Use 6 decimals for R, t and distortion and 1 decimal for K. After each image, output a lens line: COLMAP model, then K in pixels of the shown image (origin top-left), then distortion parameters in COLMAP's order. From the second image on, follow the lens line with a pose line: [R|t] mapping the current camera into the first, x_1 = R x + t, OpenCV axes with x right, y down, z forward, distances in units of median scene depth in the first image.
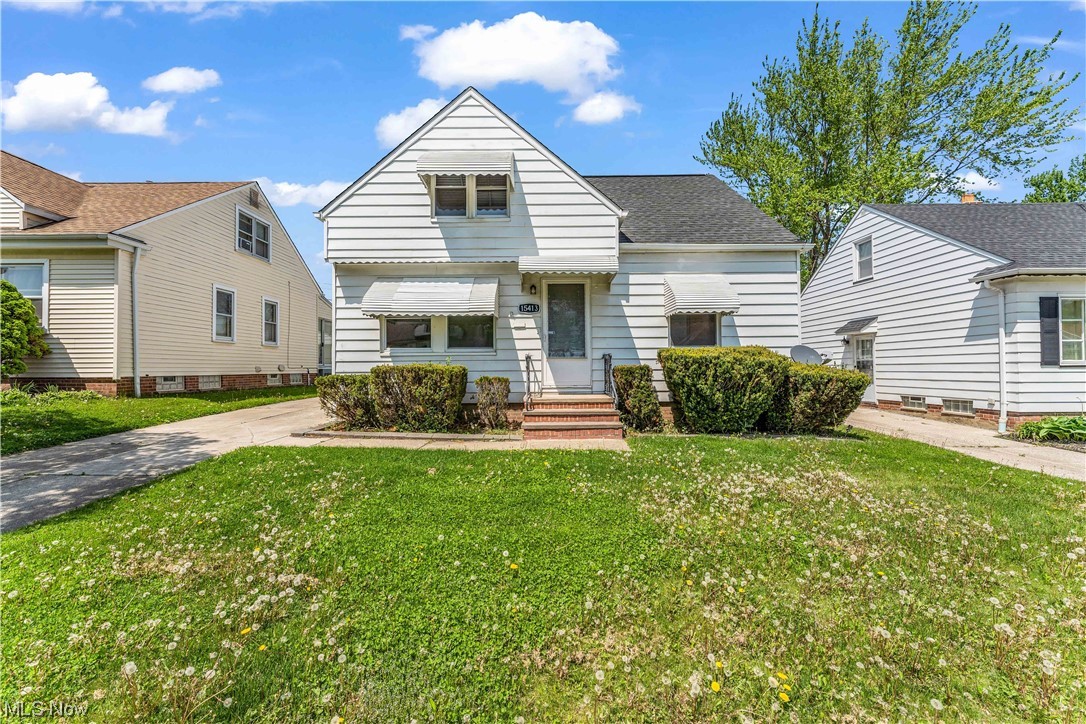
lens RADIAL K [[444.5, 0, 547.6], [0, 444.5, 363.1], [0, 0, 1]] dist [0.002537, 0.000075]
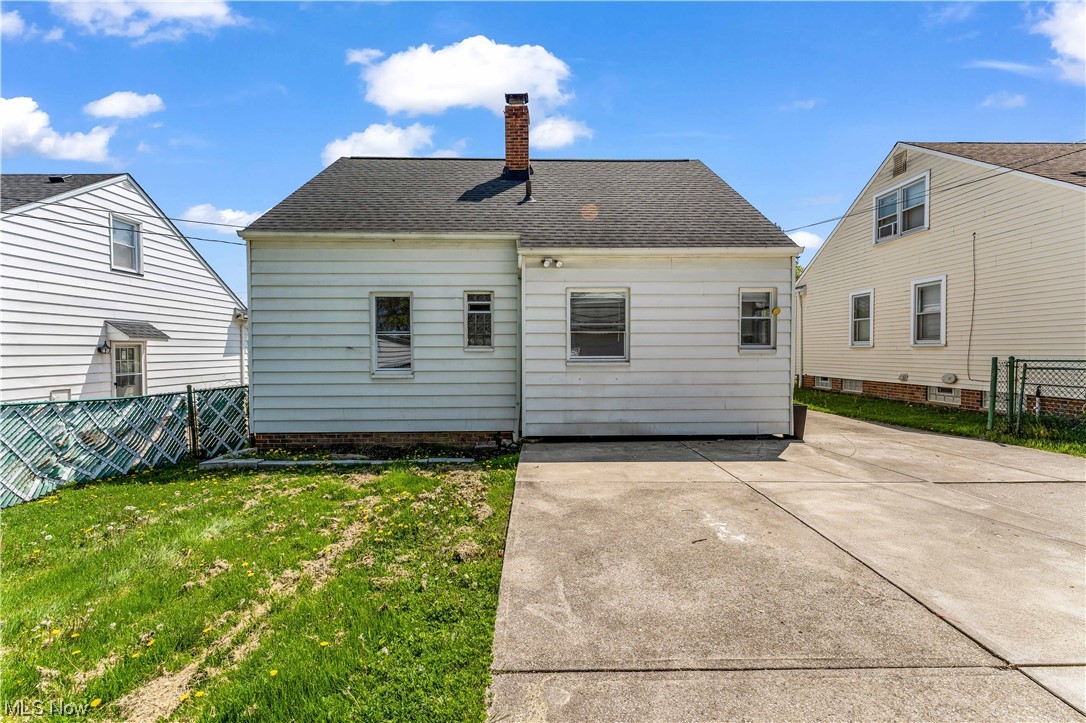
lens RADIAL K [[444.5, 0, 543.8], [0, 444.5, 359.8], [0, 0, 1]] dist [0.002537, 0.000075]
pose [[-0.999934, 0.011063, -0.003118, -0.021784], [0.011045, 0.999924, 0.005456, -0.045864], [0.003179, 0.005421, -0.999980, 2.825242]]
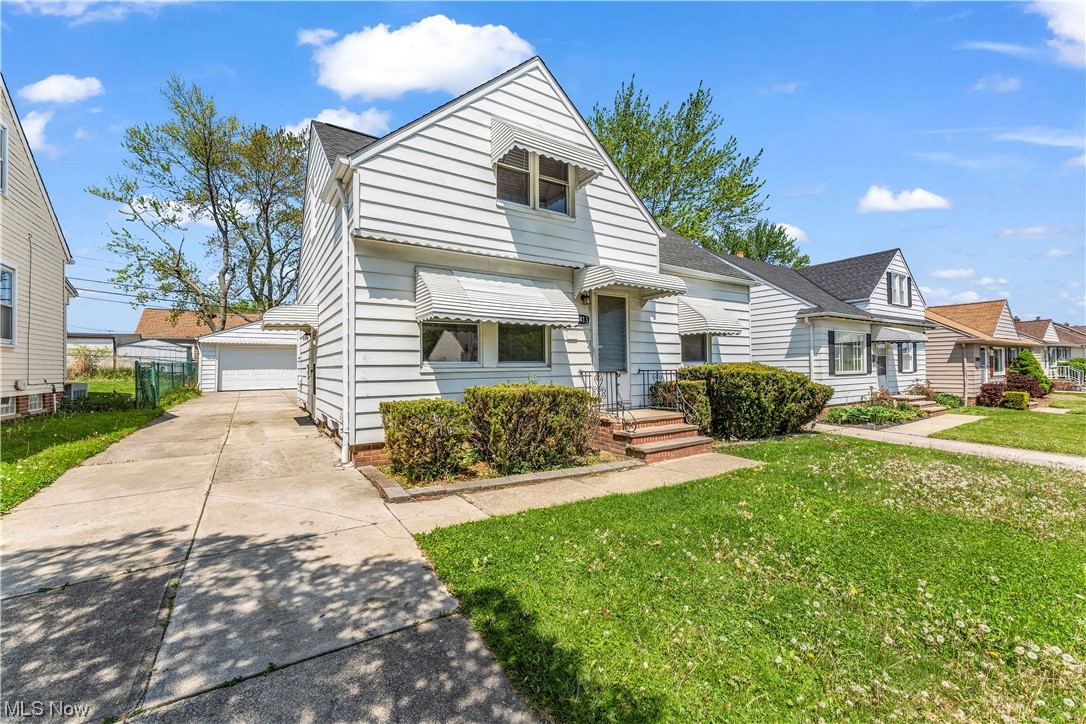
lens RADIAL K [[444.5, 0, 549.9], [0, 444.5, 363.2], [0, 0, 1]] dist [0.002537, 0.000075]
pose [[0.832293, 0.004384, 0.554319, -0.603370], [-0.002689, 0.999989, -0.003872, -0.029393], [-0.554330, 0.001732, 0.832295, 0.270632]]
